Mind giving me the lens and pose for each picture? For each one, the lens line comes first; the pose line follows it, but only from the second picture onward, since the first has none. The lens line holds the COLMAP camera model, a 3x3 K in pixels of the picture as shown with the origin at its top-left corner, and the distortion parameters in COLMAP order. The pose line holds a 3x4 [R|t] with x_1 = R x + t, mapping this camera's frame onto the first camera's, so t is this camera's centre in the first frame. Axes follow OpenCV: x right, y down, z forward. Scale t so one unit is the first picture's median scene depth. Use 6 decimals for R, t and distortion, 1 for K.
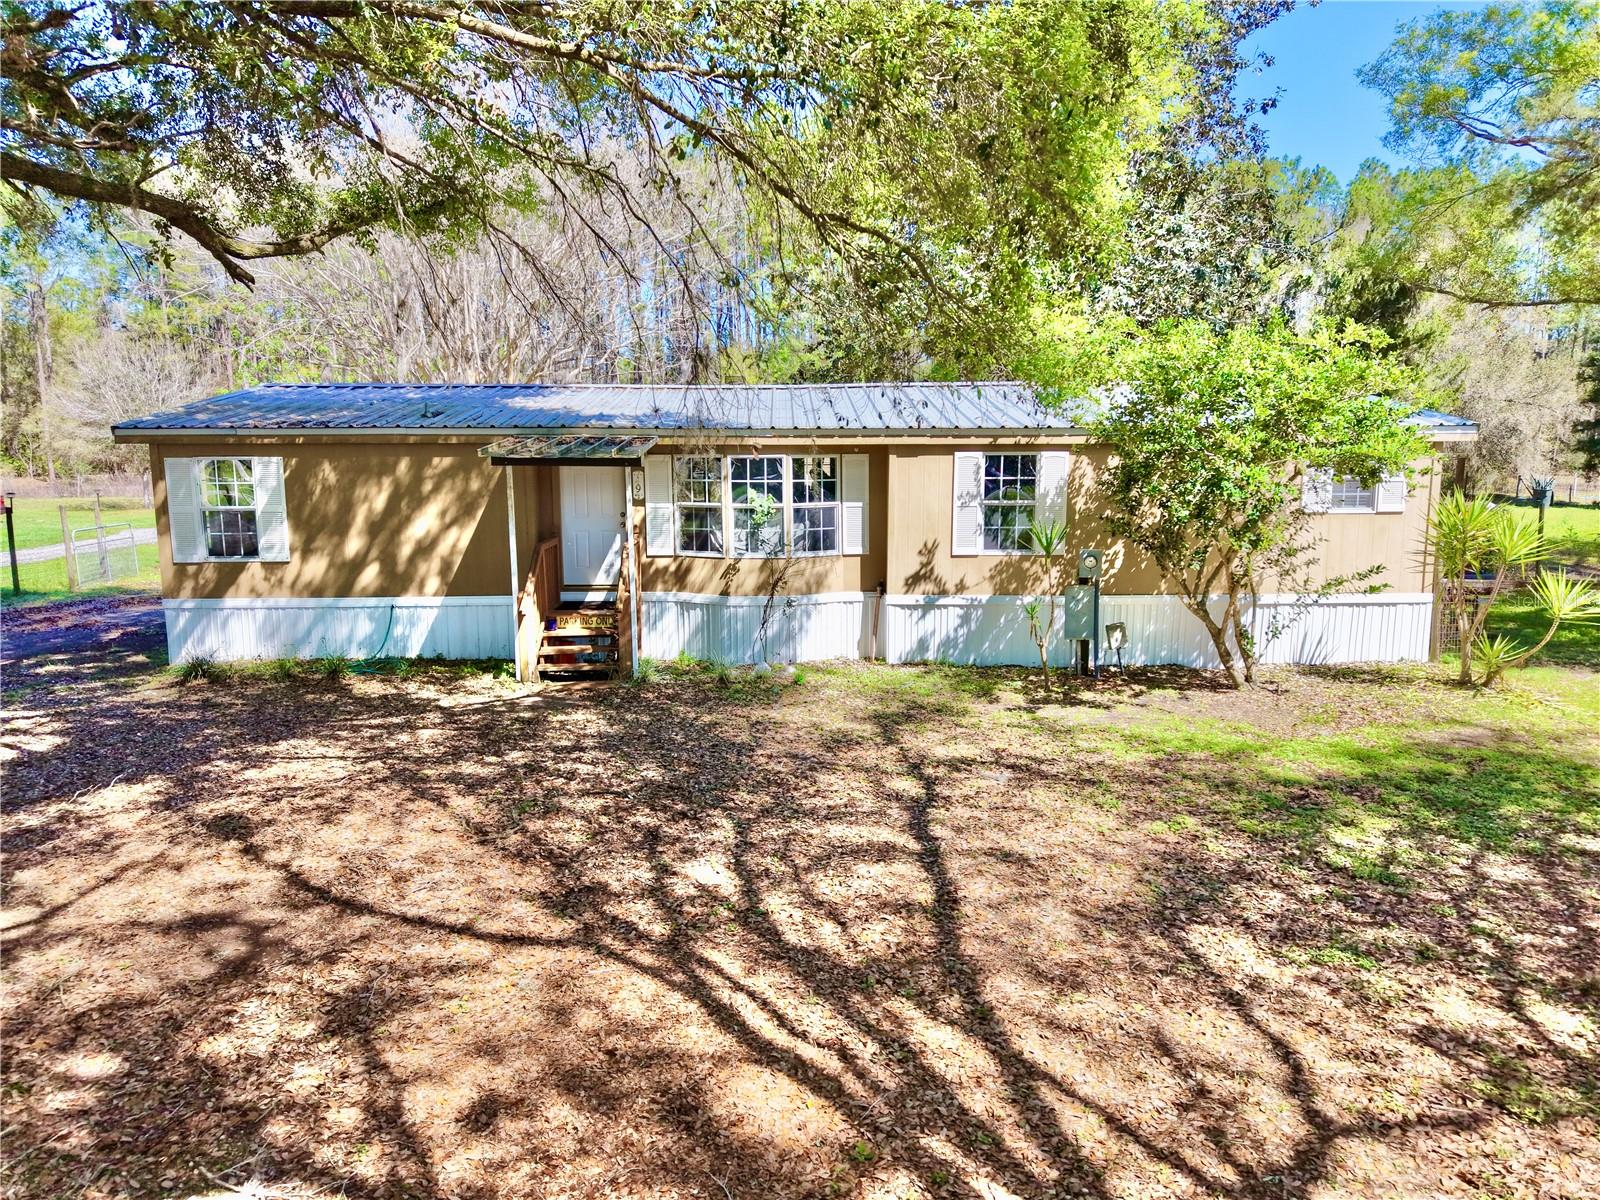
lens RADIAL K [[1069.1, 0, 800.0], [0, 1069.1, 600.0], [0, 0, 1]] dist [0.002342, -0.003913]
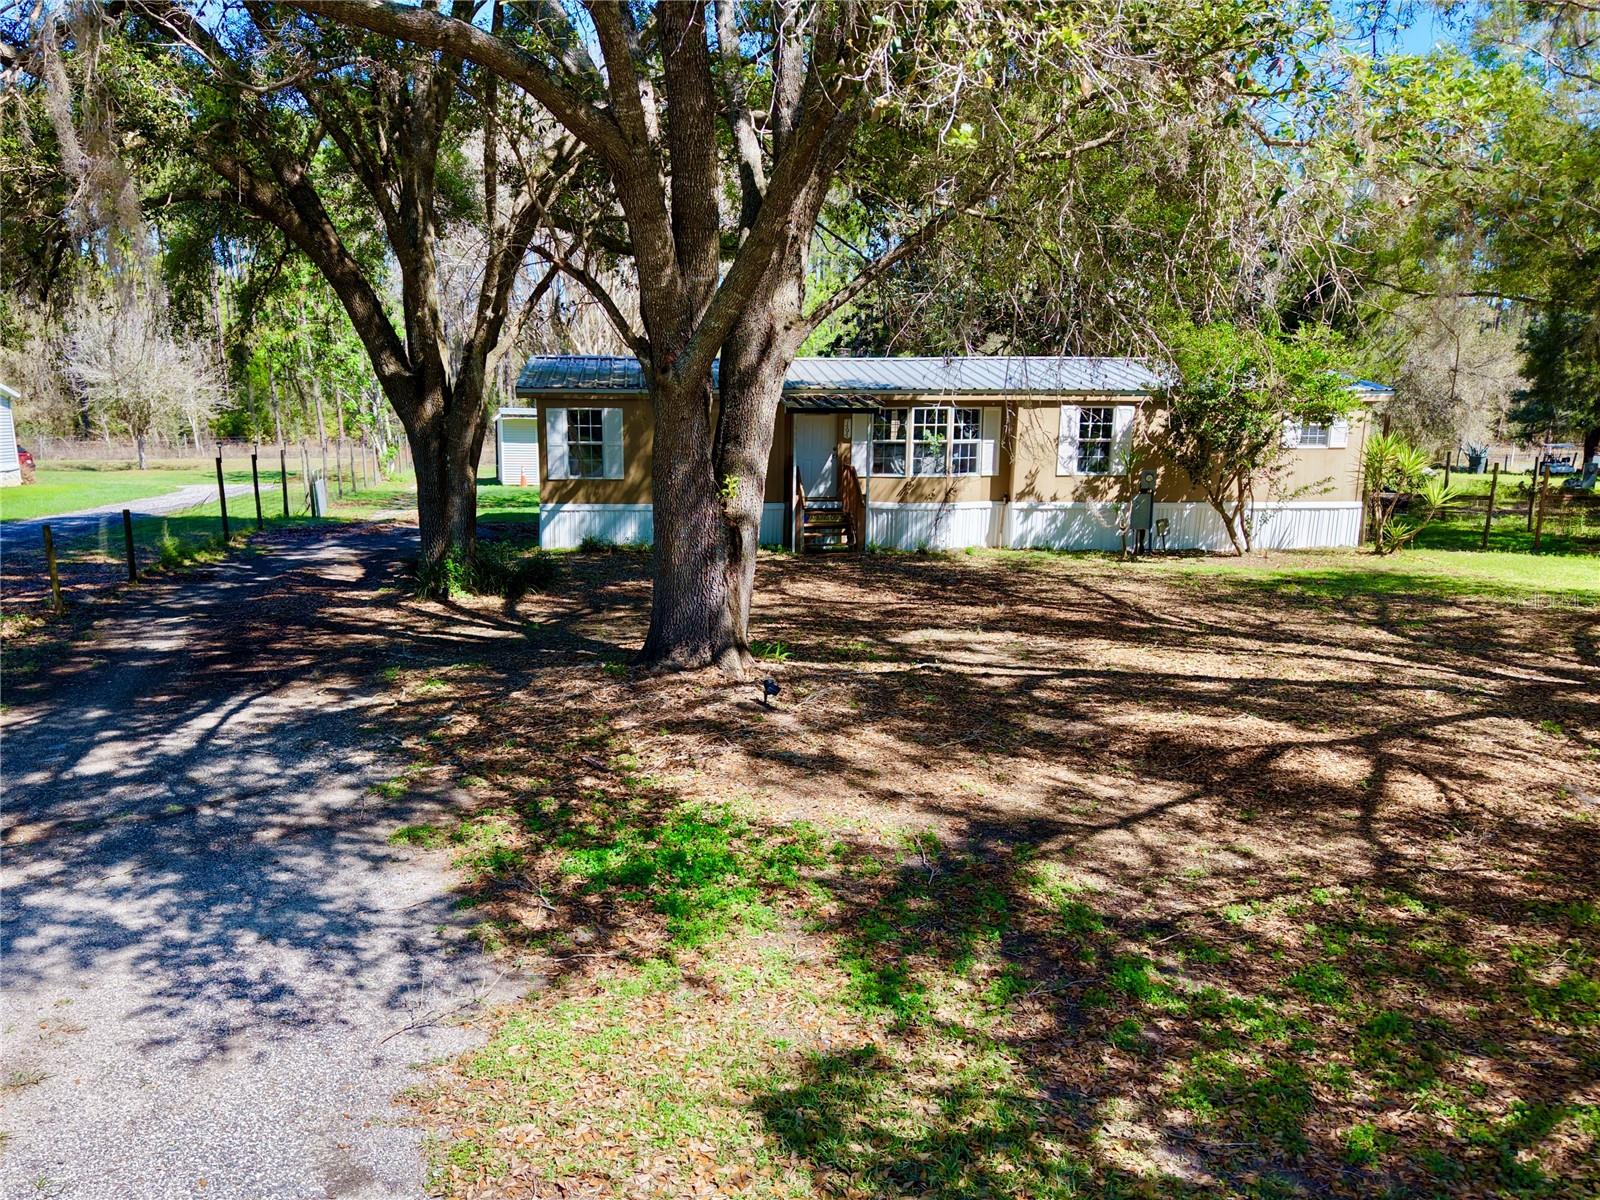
lens RADIAL K [[1102.2, 0, 797.9], [0, 1102.2, 671.5], [0, 0, 1]] dist [-0.002755, -0.004152]
pose [[0.998524, -0.006438, 0.053934, -0.311938], [0.001658, 0.996100, 0.088221, 0.097717], [-0.054291, -0.088001, 0.994640, -0.563888]]
